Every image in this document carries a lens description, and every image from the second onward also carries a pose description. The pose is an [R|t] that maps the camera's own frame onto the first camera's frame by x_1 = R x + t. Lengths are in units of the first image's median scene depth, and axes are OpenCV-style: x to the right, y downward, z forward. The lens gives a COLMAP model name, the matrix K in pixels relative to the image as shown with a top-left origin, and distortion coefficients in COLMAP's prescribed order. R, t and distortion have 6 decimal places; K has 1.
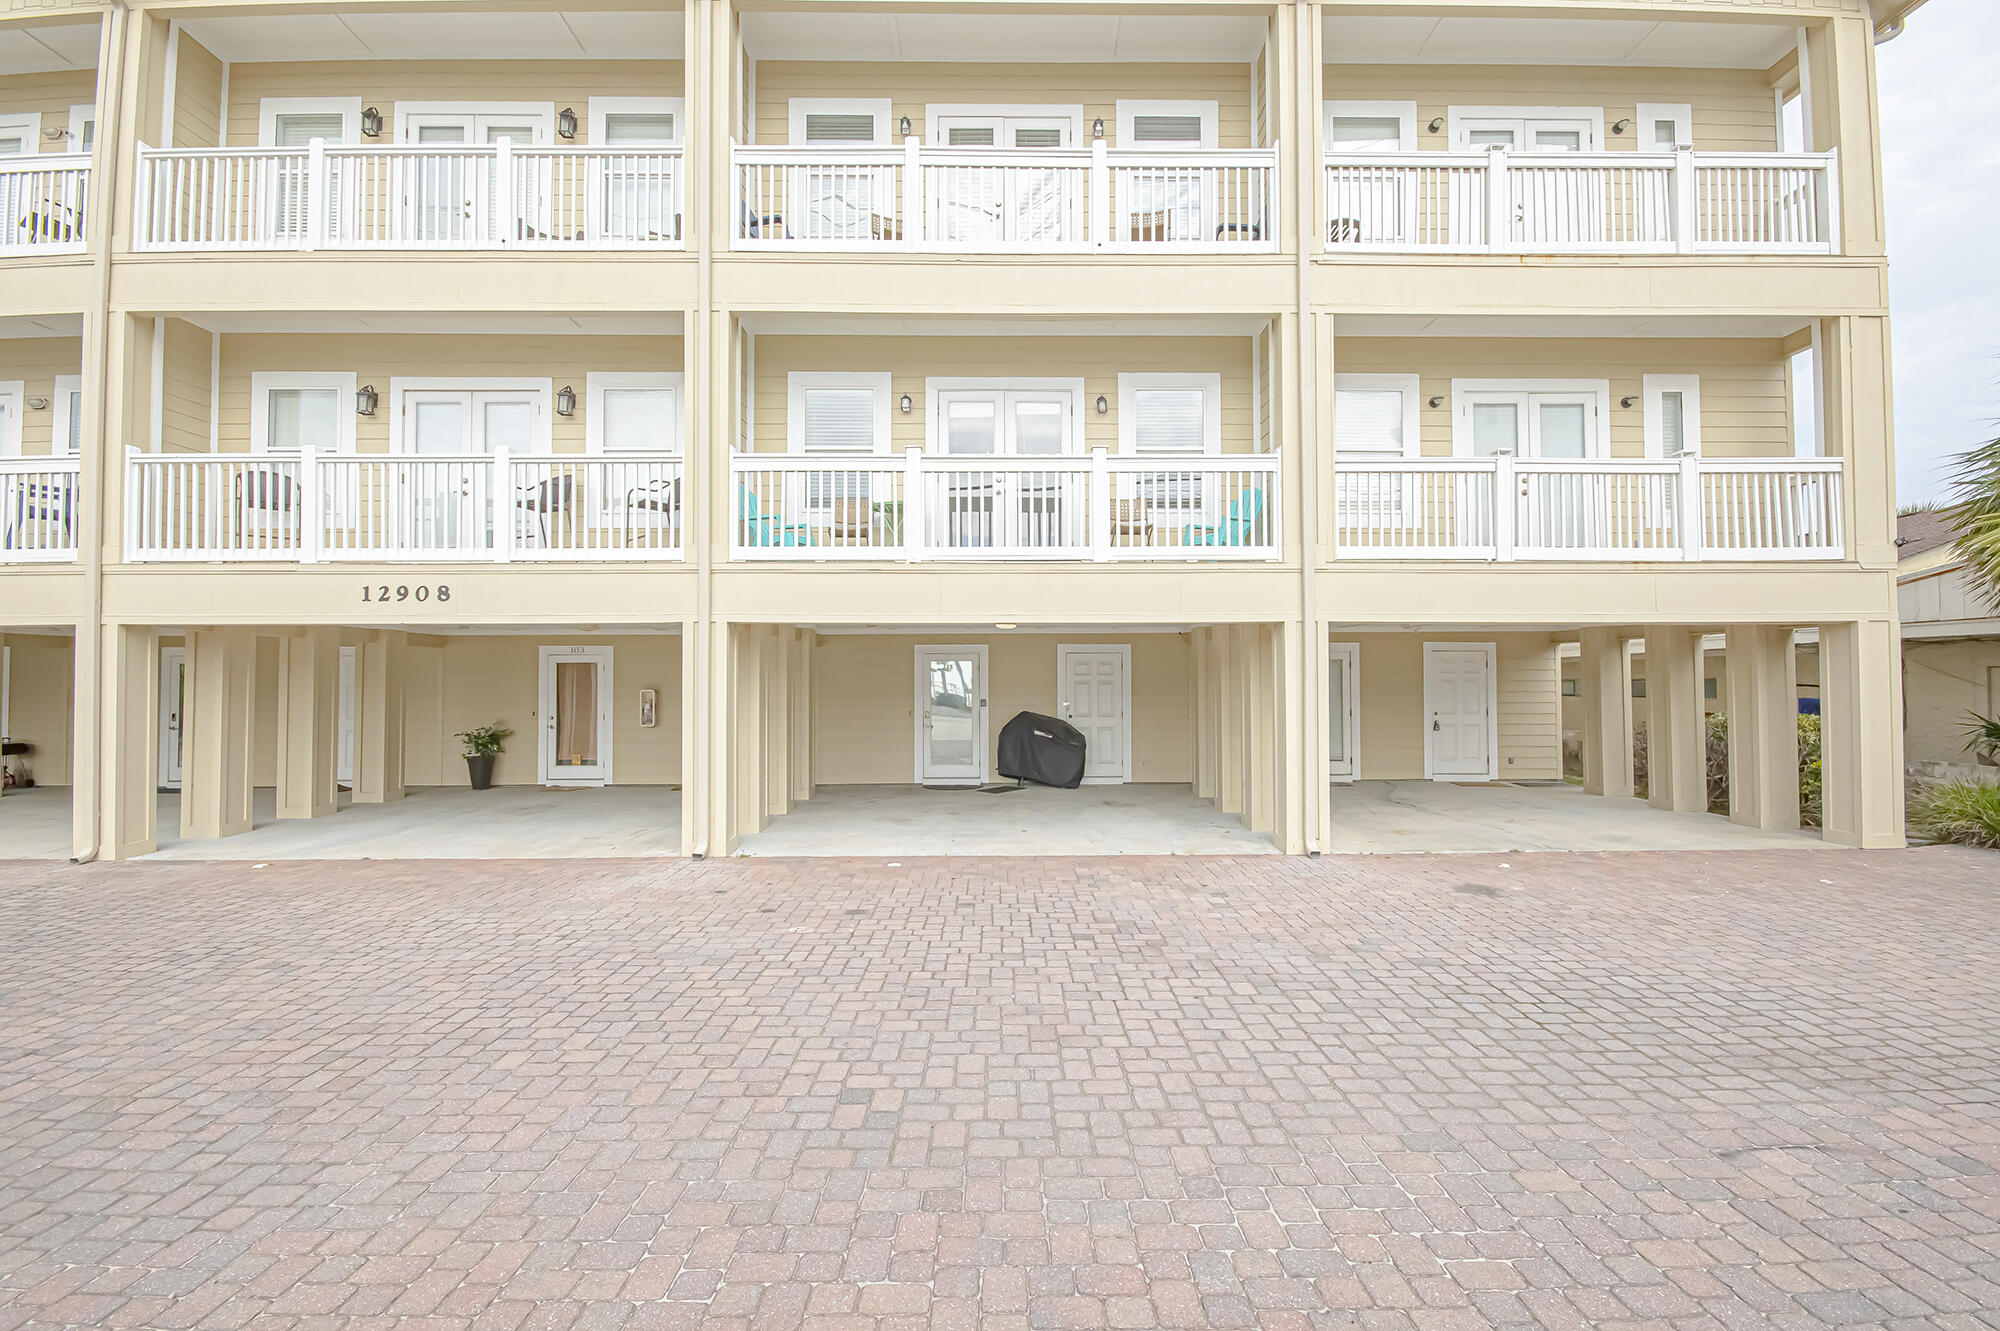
lens RADIAL K [[886.6, 0, 999.3], [0, 886.6, 677.0], [0, 0, 1]] dist [0.006248, -0.012188]
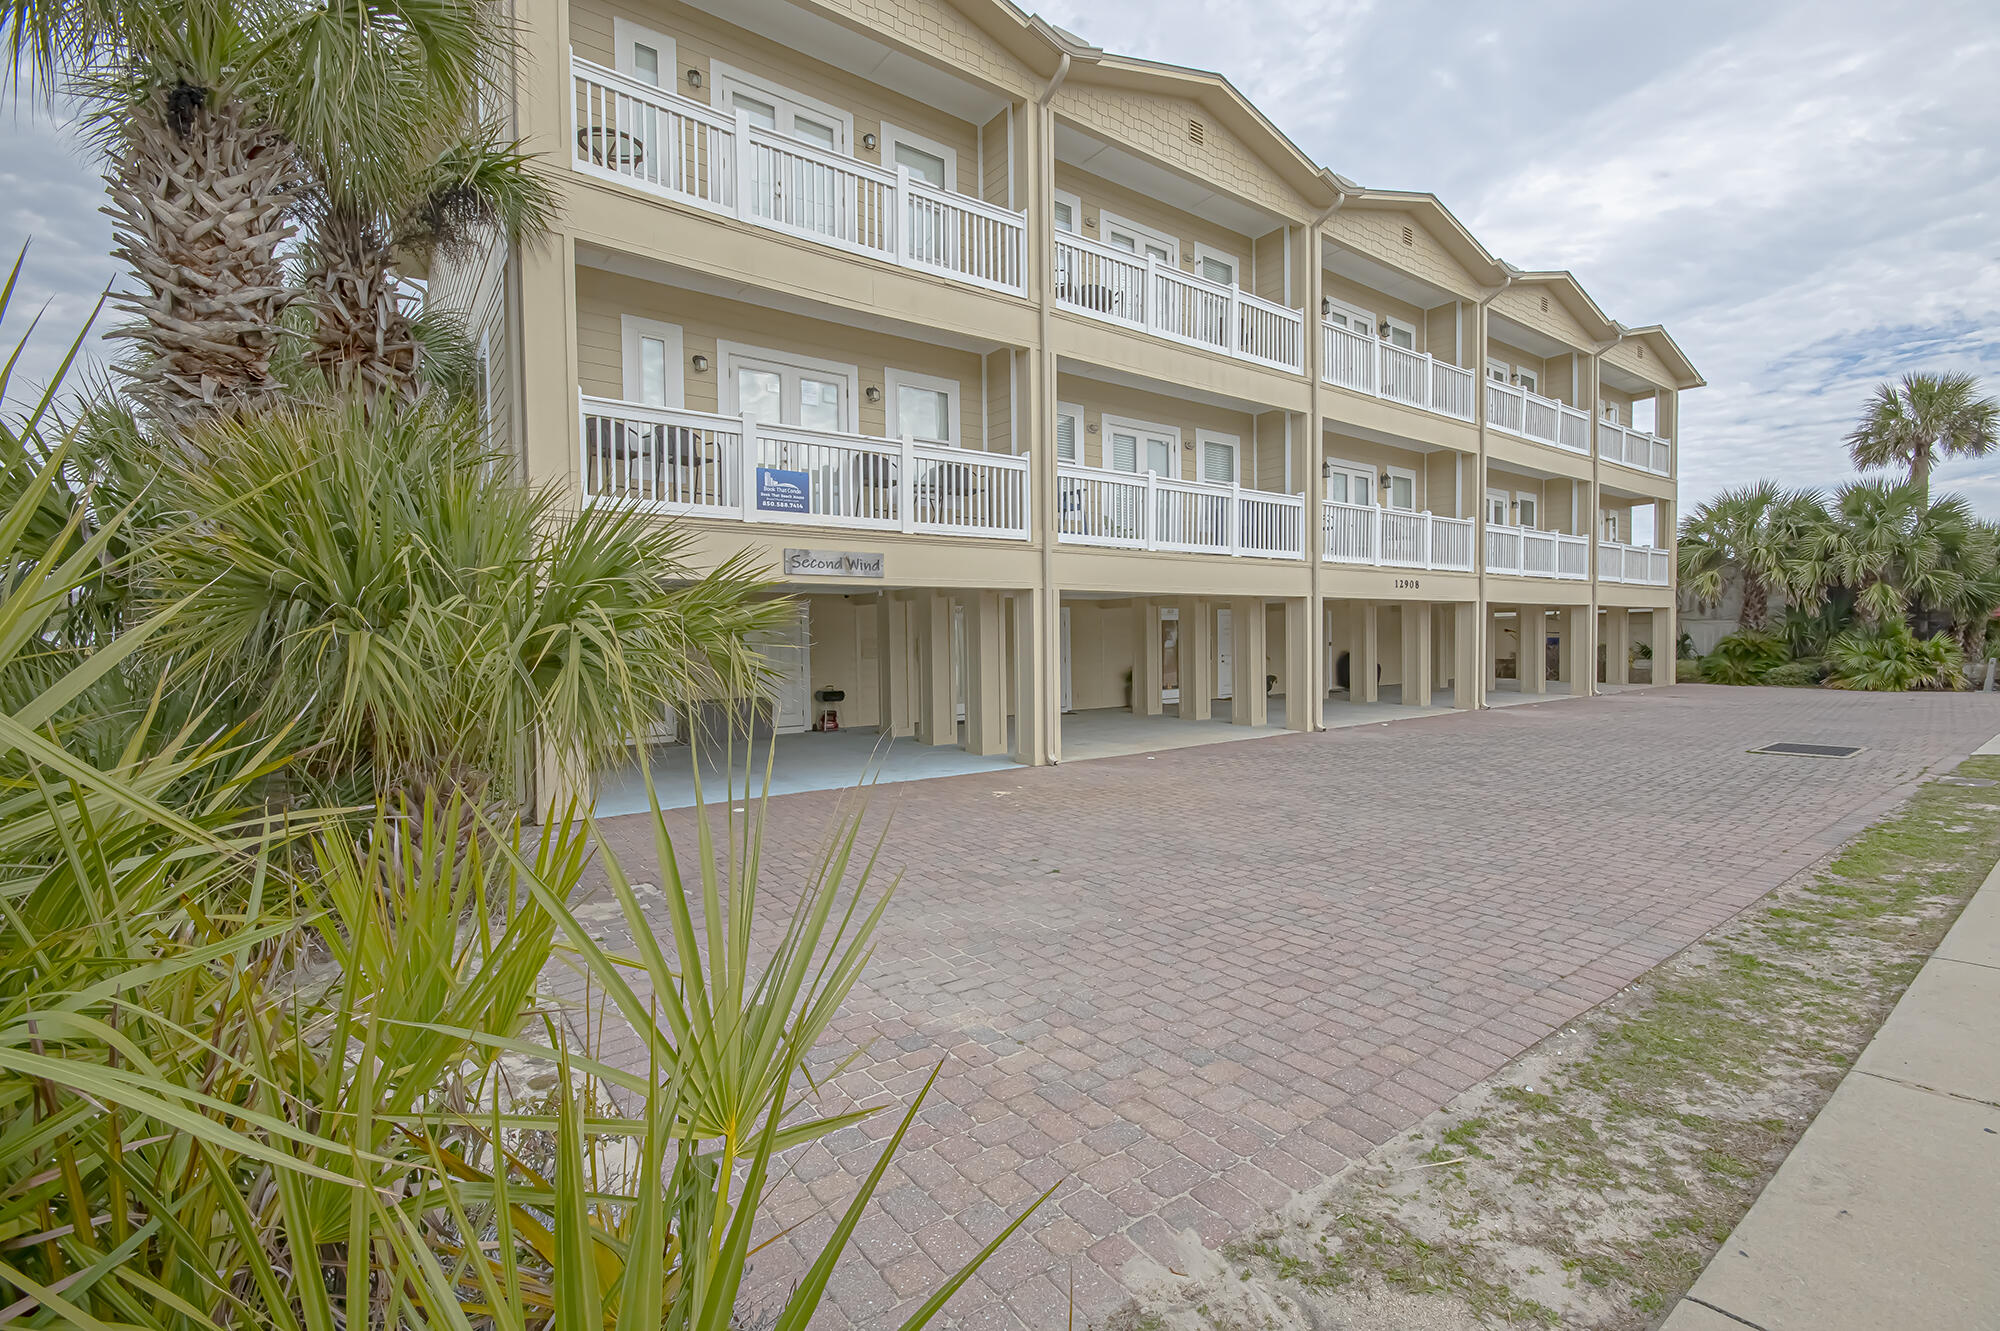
lens RADIAL K [[886.6, 0, 980.2], [0, 886.6, 667.4], [0, 0, 1]] dist [0.006248, -0.012188]
pose [[0.805357, -0.031475, 0.591954, -0.519459], [0.009779, 0.999159, 0.039823, -0.000011], [-0.592710, -0.026283, 0.804987, -0.002525]]
